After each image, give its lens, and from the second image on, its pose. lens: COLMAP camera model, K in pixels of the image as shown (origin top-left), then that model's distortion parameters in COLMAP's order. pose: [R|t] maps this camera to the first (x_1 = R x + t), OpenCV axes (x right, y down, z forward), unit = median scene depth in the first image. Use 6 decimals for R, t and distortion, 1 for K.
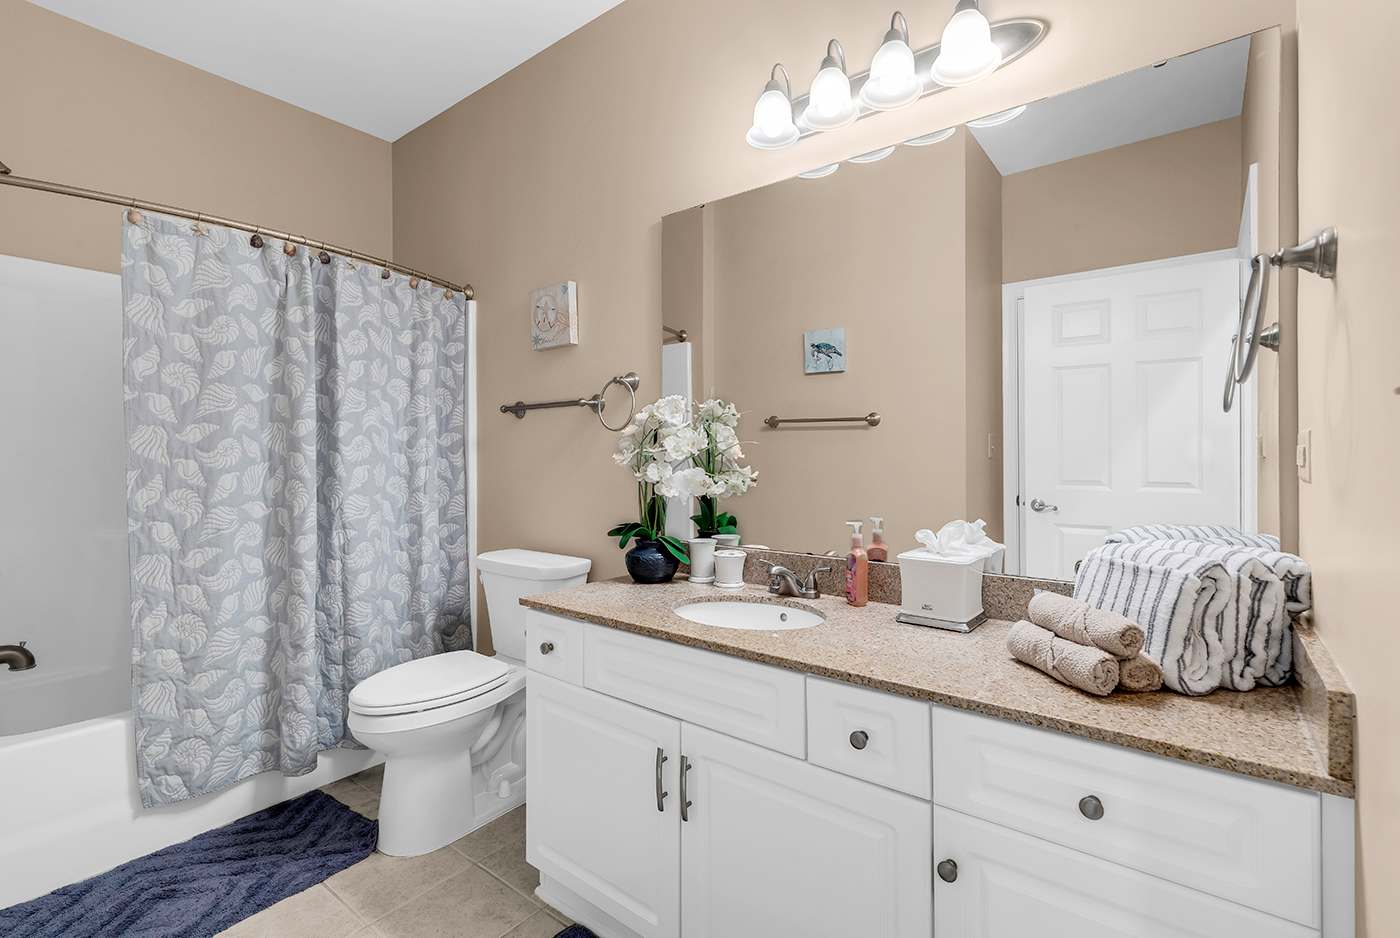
lens RADIAL K [[638.5, 0, 701.7], [0, 638.5, 460.0], [0, 0, 1]] dist [0.007740, -0.002089]
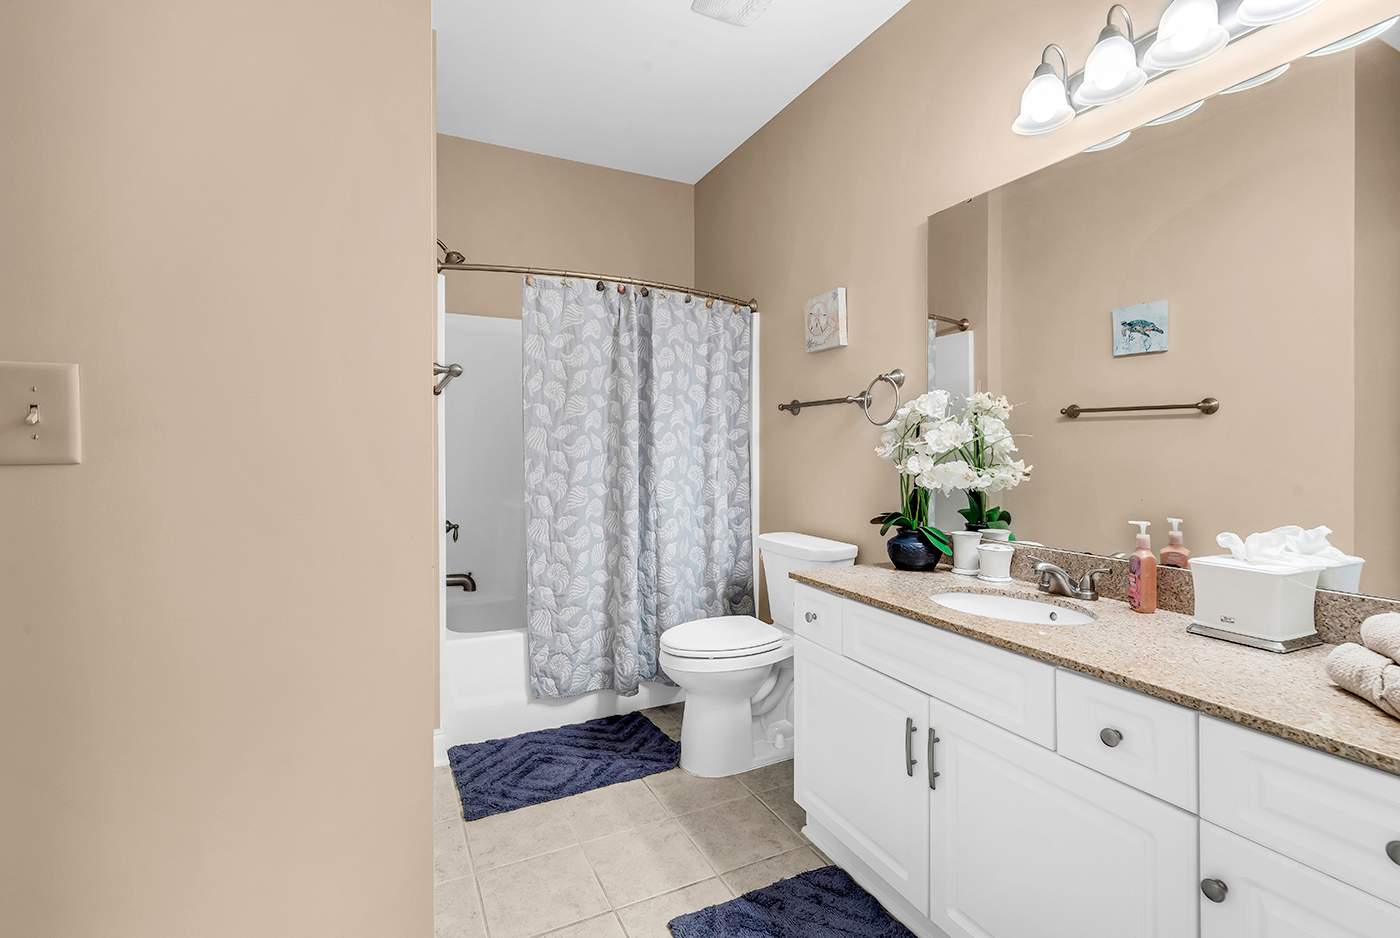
lens RADIAL K [[638.5, 0, 699.1], [0, 638.5, 461.7], [0, 0, 1]] dist [0.007740, -0.002089]
pose [[0.901968, 0.010387, -0.431678, 0.061169], [-0.004386, 0.999879, 0.014894, -0.000092], [0.431780, -0.011541, 0.901905, -0.103692]]
